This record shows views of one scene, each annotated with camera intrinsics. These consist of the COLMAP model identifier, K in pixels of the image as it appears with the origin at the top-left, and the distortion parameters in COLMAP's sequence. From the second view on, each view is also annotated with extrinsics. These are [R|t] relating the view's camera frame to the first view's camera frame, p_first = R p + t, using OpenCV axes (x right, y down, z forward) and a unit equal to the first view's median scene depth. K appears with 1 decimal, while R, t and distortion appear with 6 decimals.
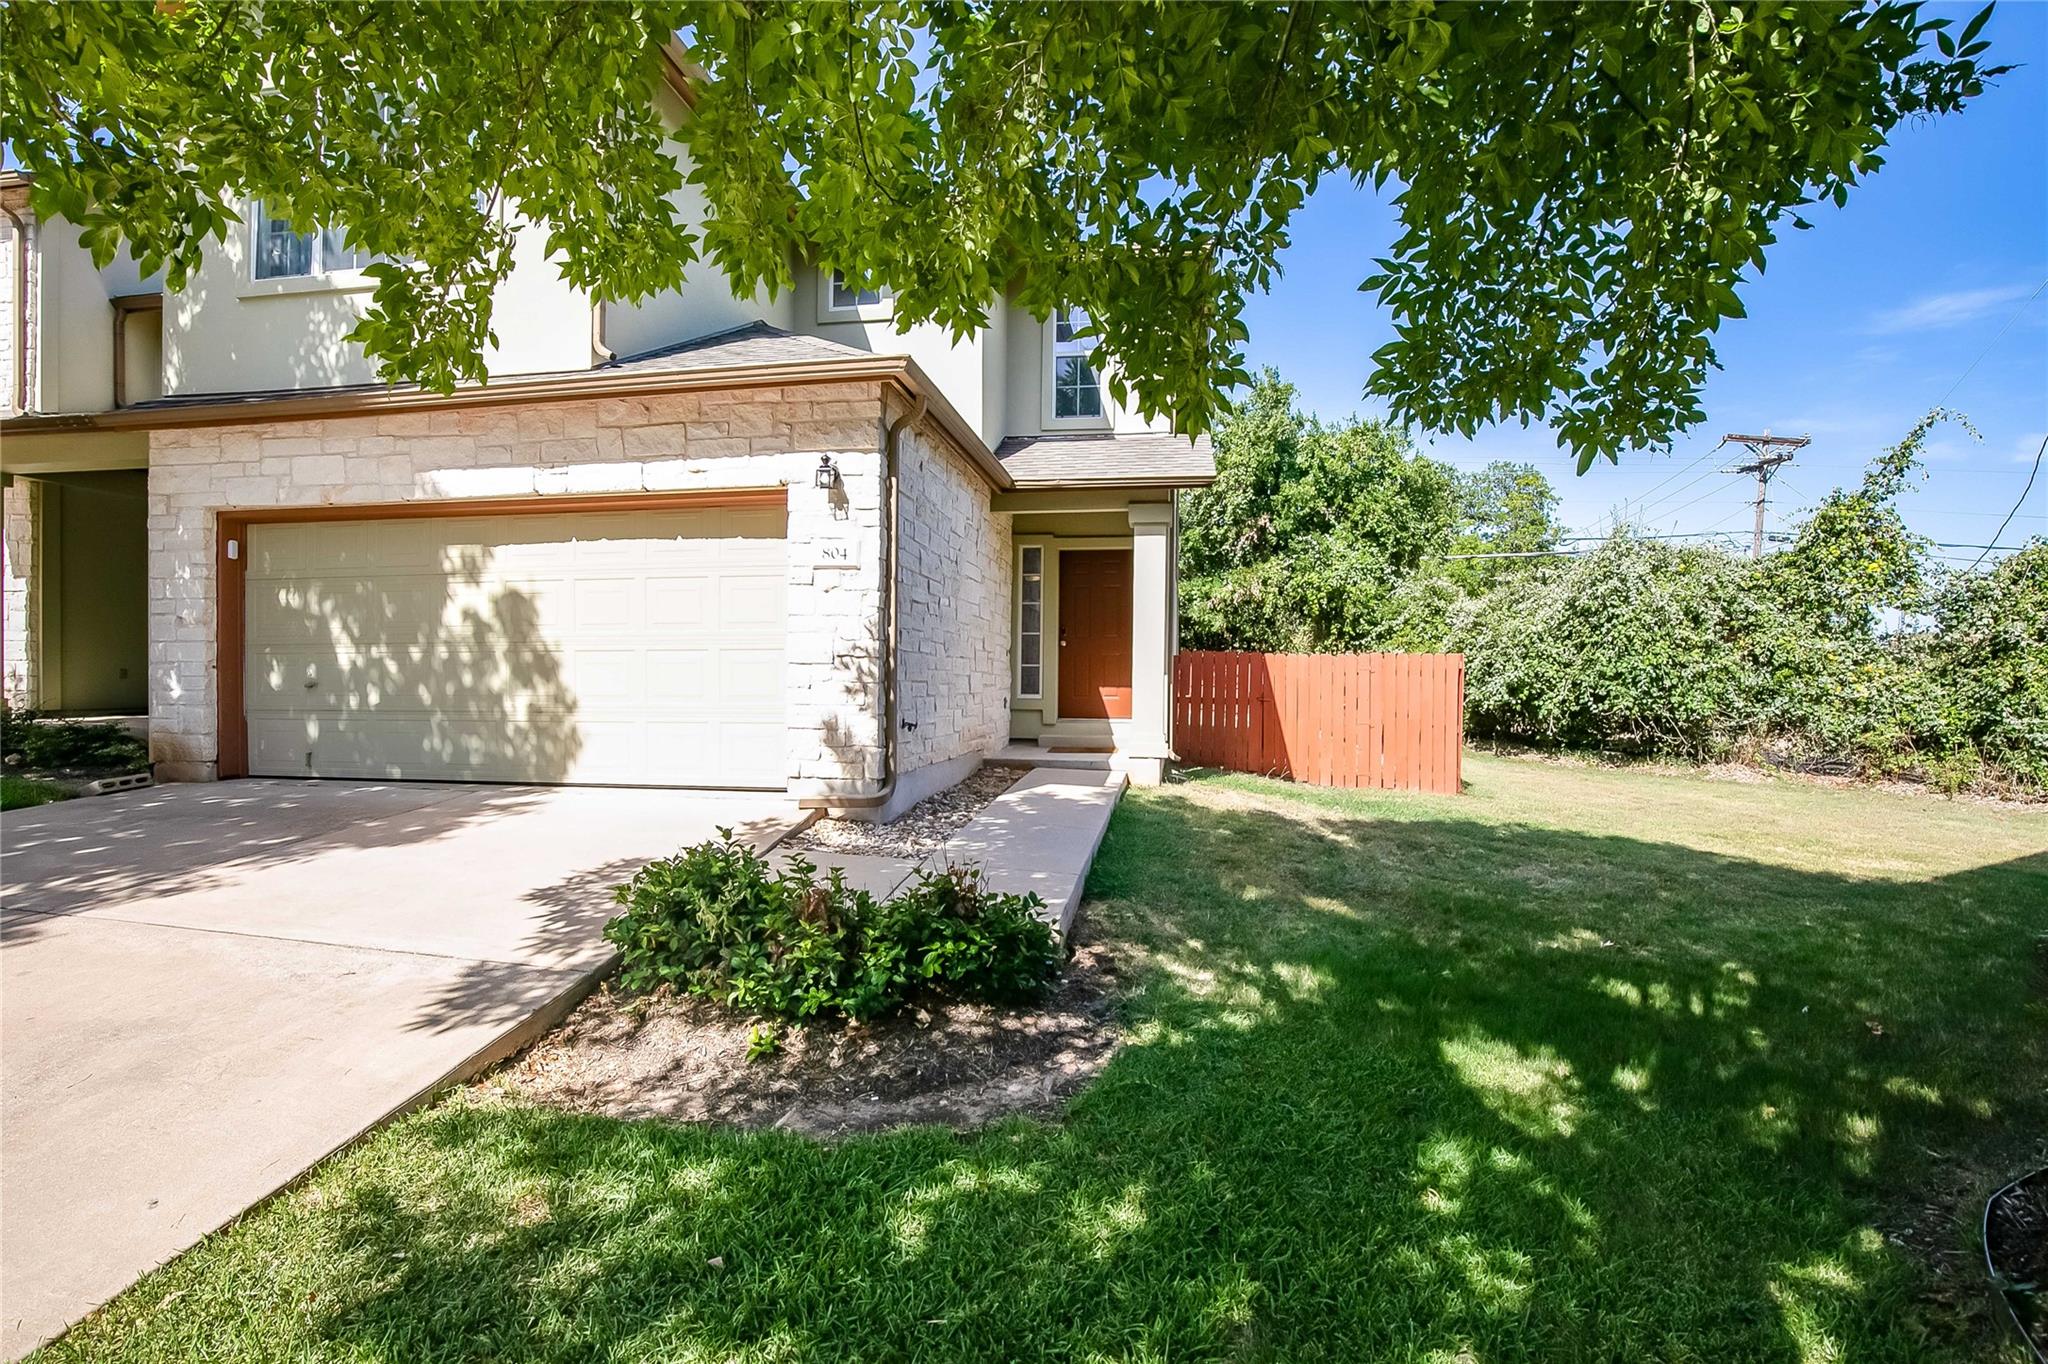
lens RADIAL K [[964.0, 0, 1033.9], [0, 964.0, 693.0], [0, 0, 1]] dist [-0.035877, 0.007113]
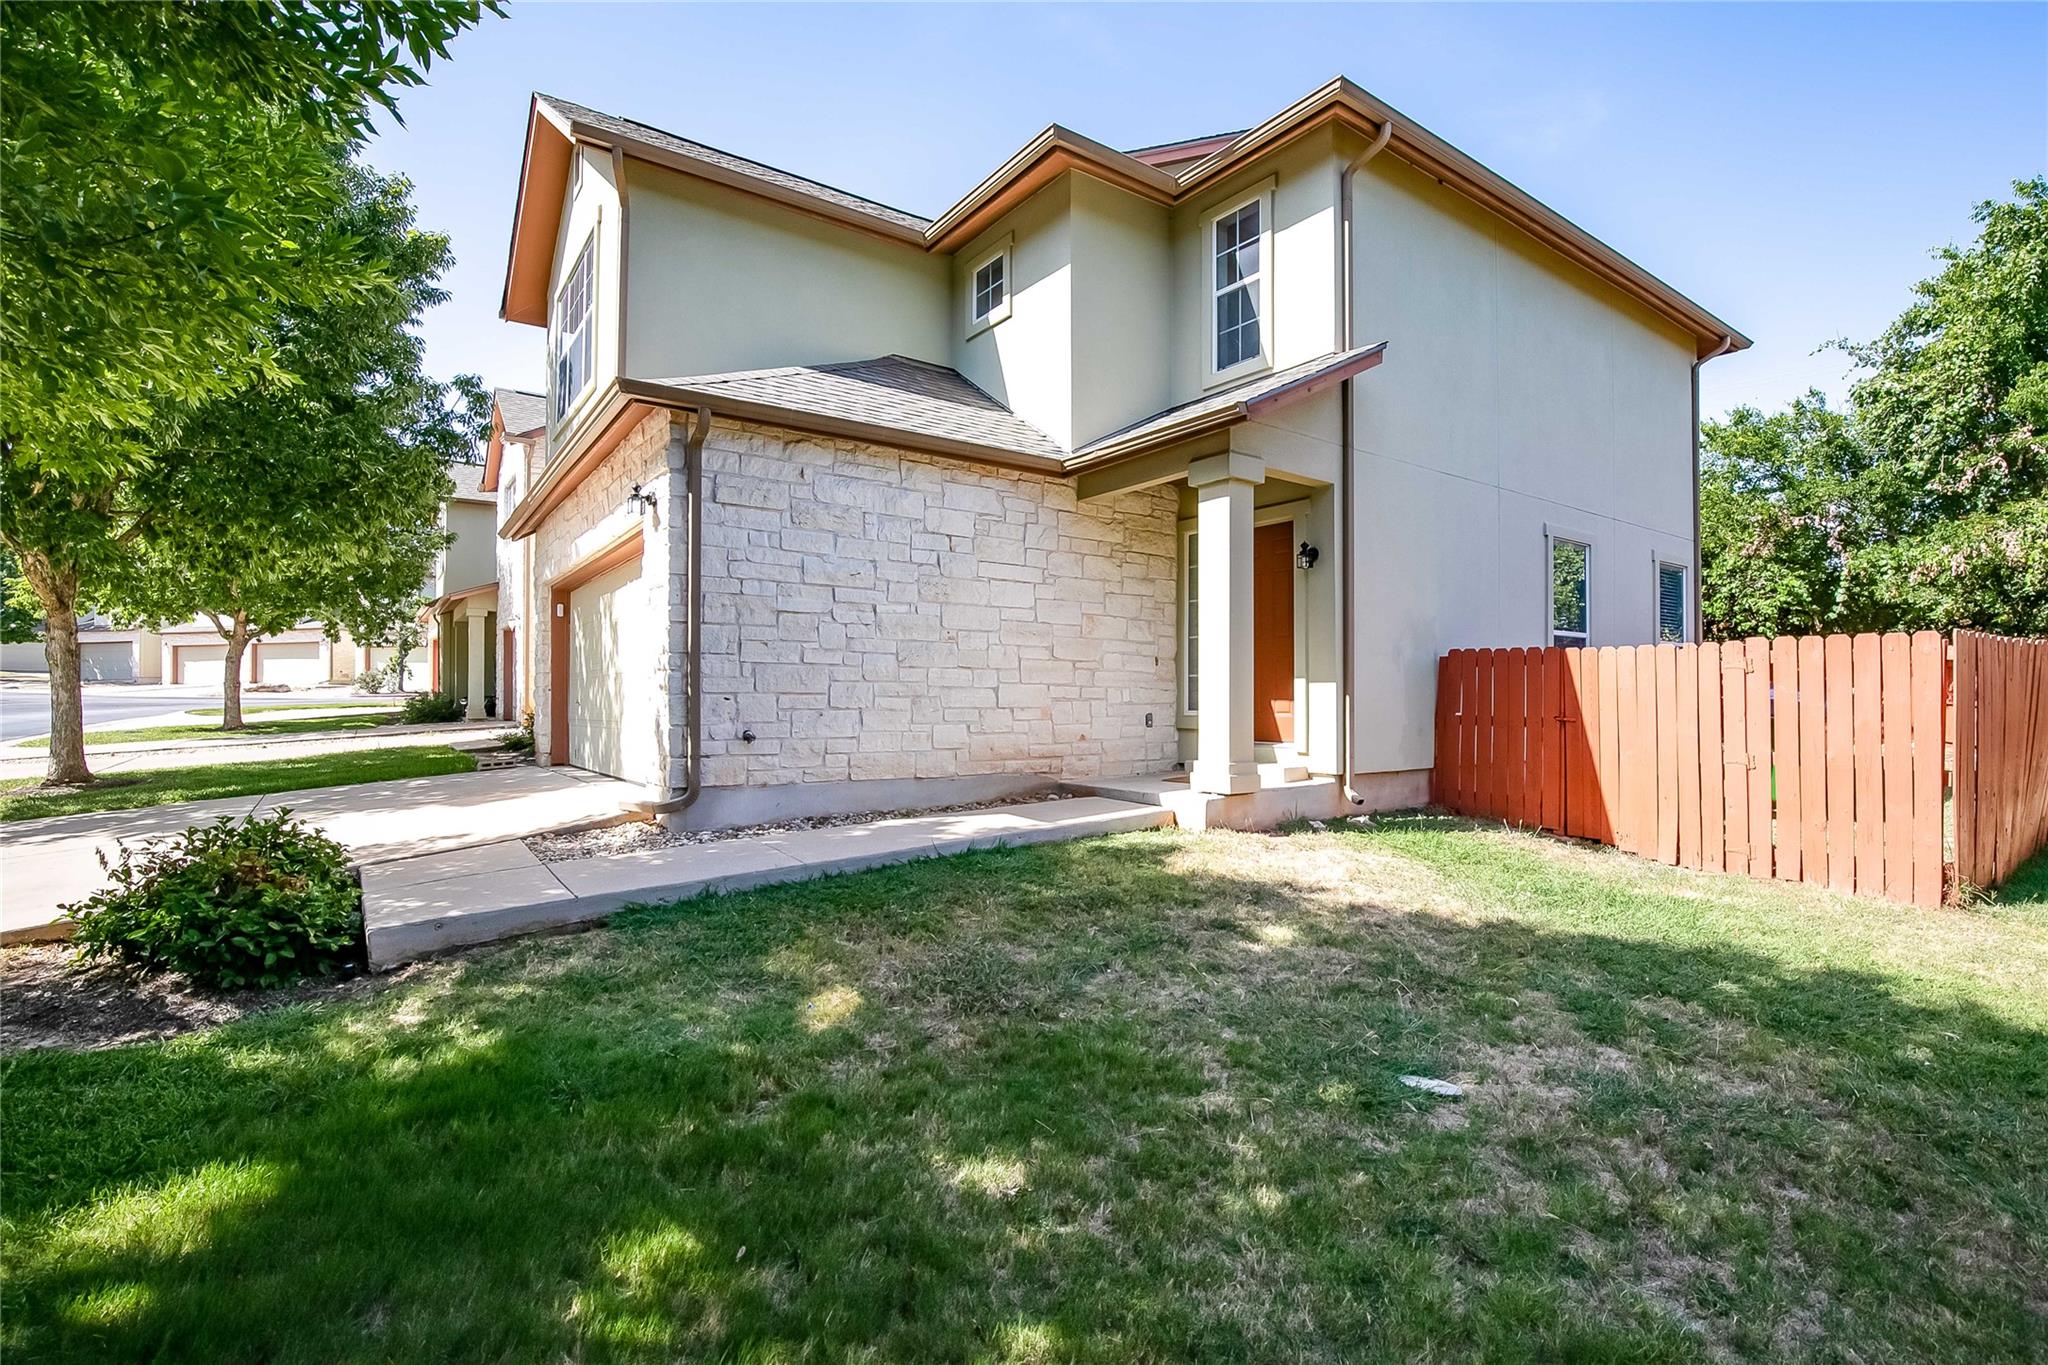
lens RADIAL K [[964.0, 0, 1033.9], [0, 964.0, 693.5], [0, 0, 1]] dist [-0.035877, 0.007113]
pose [[0.684615, -0.012223, -0.728802, 0.760448], [-0.003375, 0.999796, -0.019938, 0.006768], [0.728897, 0.016110, 0.684434, 0.514339]]
